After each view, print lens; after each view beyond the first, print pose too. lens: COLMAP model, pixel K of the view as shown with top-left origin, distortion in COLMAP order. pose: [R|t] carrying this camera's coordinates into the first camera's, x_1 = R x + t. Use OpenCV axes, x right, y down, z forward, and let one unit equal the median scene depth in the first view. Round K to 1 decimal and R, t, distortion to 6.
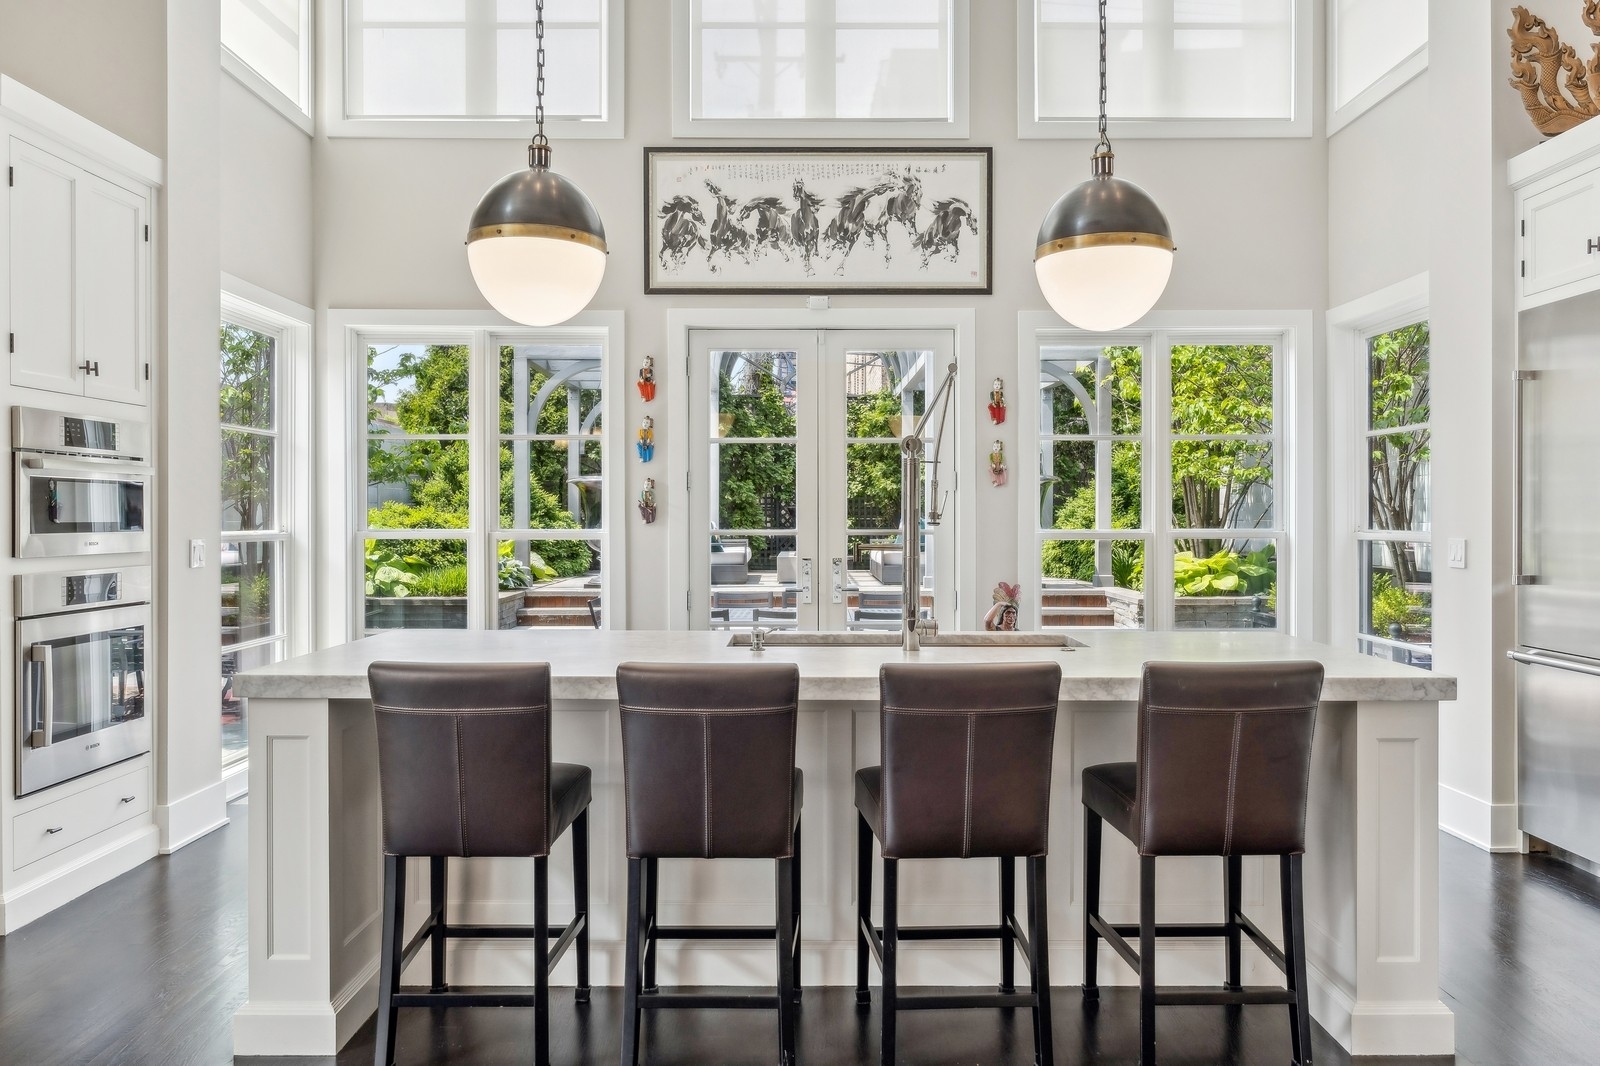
lens RADIAL K [[1179.1, 0, 800.6], [0, 1179.1, 515.2], [0, 0, 1]] dist [-0.003938, -0.000419]
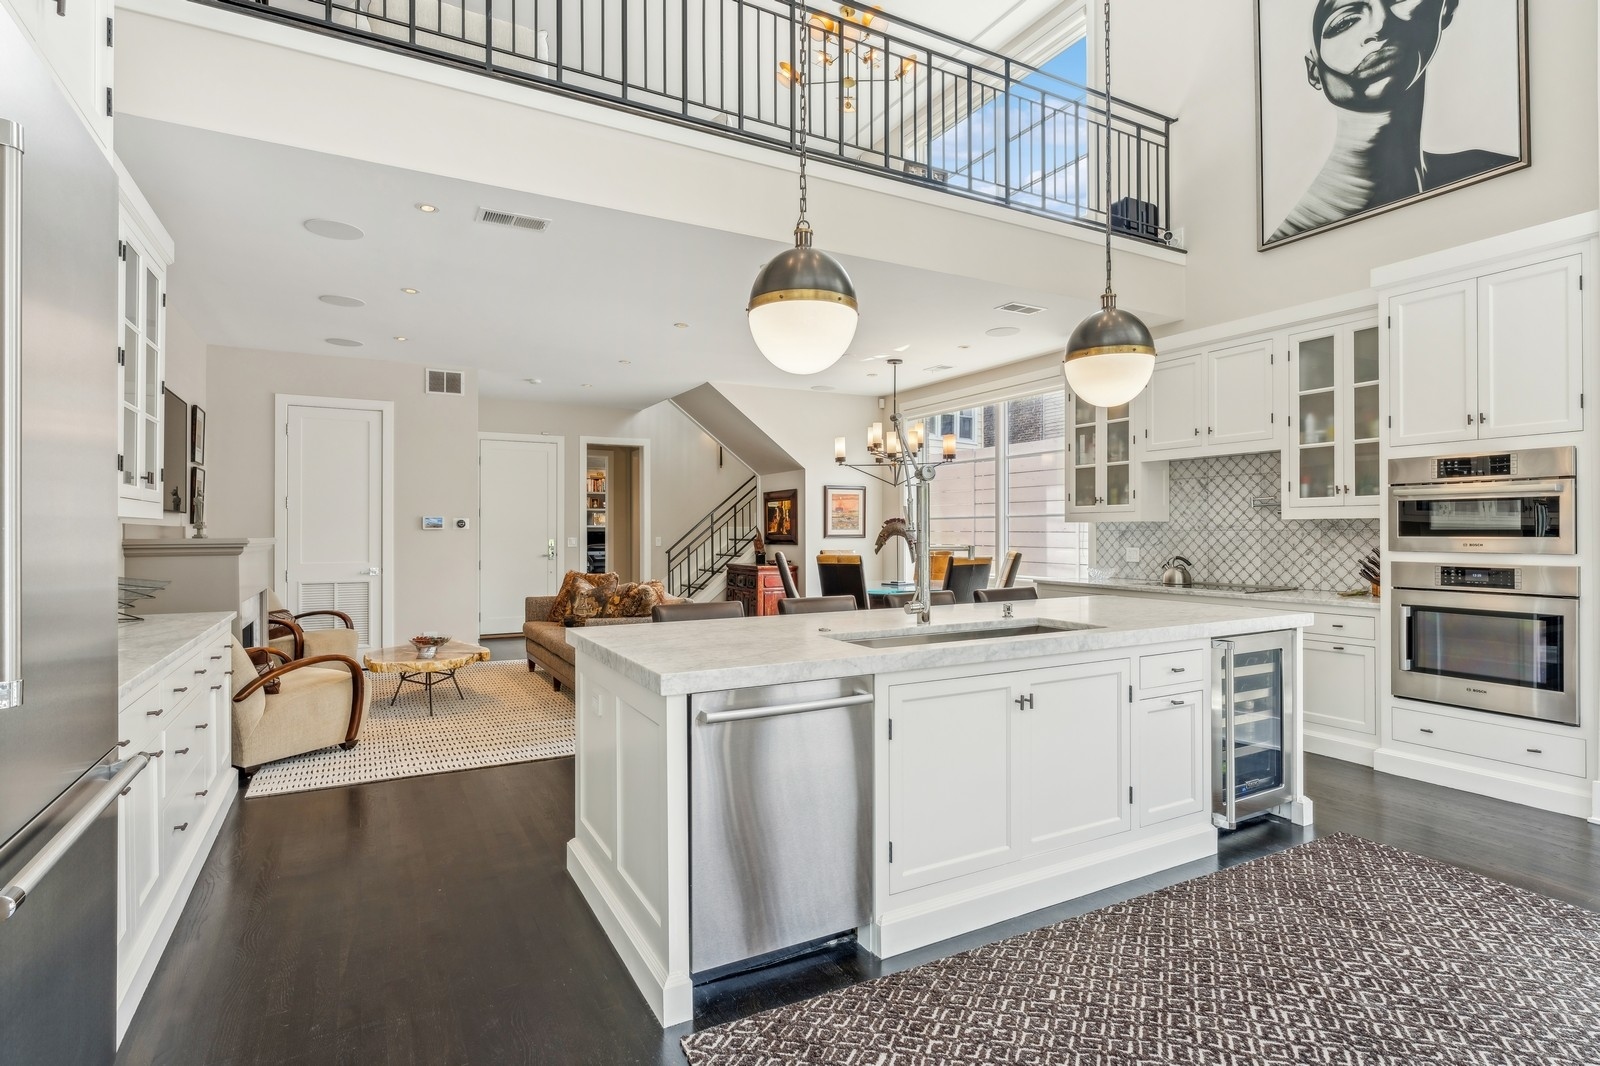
lens RADIAL K [[801.7, 0, 798.2], [0, 801.7, 526.9], [0, 0, 1]] dist [-0.001318, 0.000105]
pose [[-0.877779, 0.000243, -0.479066, 0.358477], [0.002850, 0.999985, -0.004716, 0.002980], [0.479058, -0.005505, -0.877766, 0.941811]]
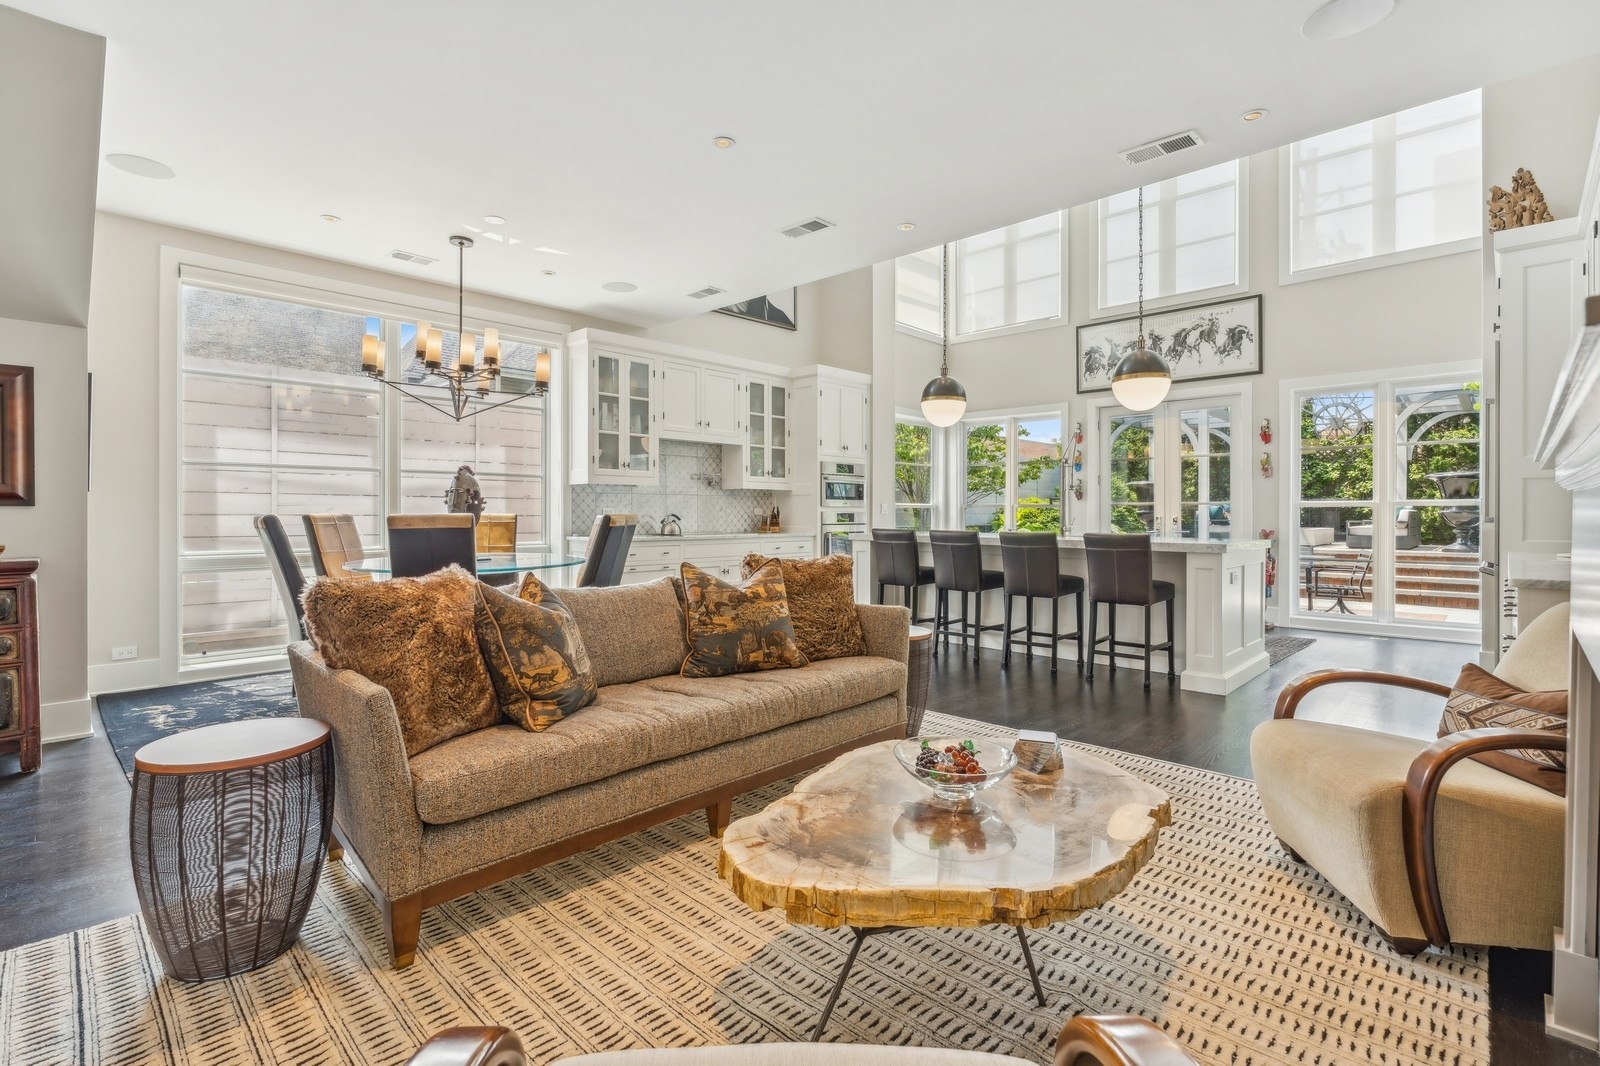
lens RADIAL K [[743.9, 0, 794.6], [0, 743.9, 515.1], [0, 0, 1]] dist [-0.003727, 0.001360]
pose [[0.719035, 0.003169, -0.694967, 0.446011], [-0.002466, 0.999995, 0.002009, 0.033466], [0.694969, 0.000269, 0.719039, -0.344870]]
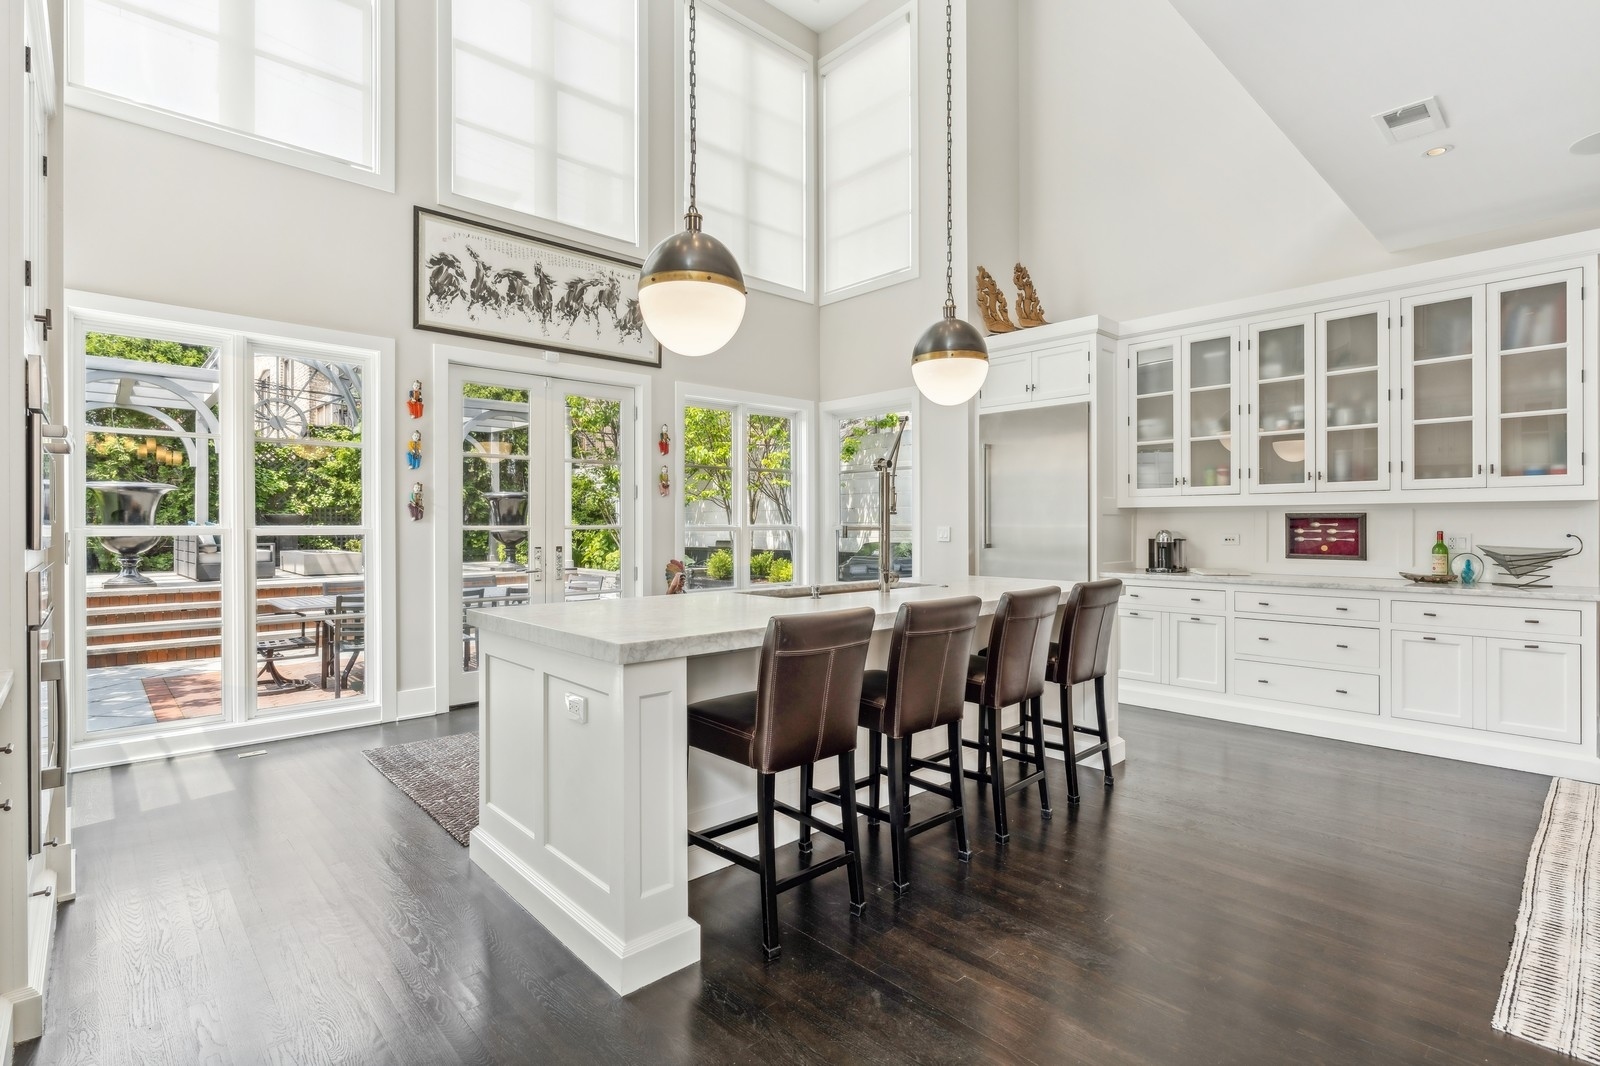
lens RADIAL K [[769.5, 0, 795.5], [0, 769.5, 522.8], [0, 0, 1]] dist [-0.004294, -0.000073]
pose [[0.736643, 0.001372, 0.676281, -0.373700], [0.000830, 0.999995, -0.002933, 0.012004], [-0.676282, 0.002721, 0.736638, 0.165863]]
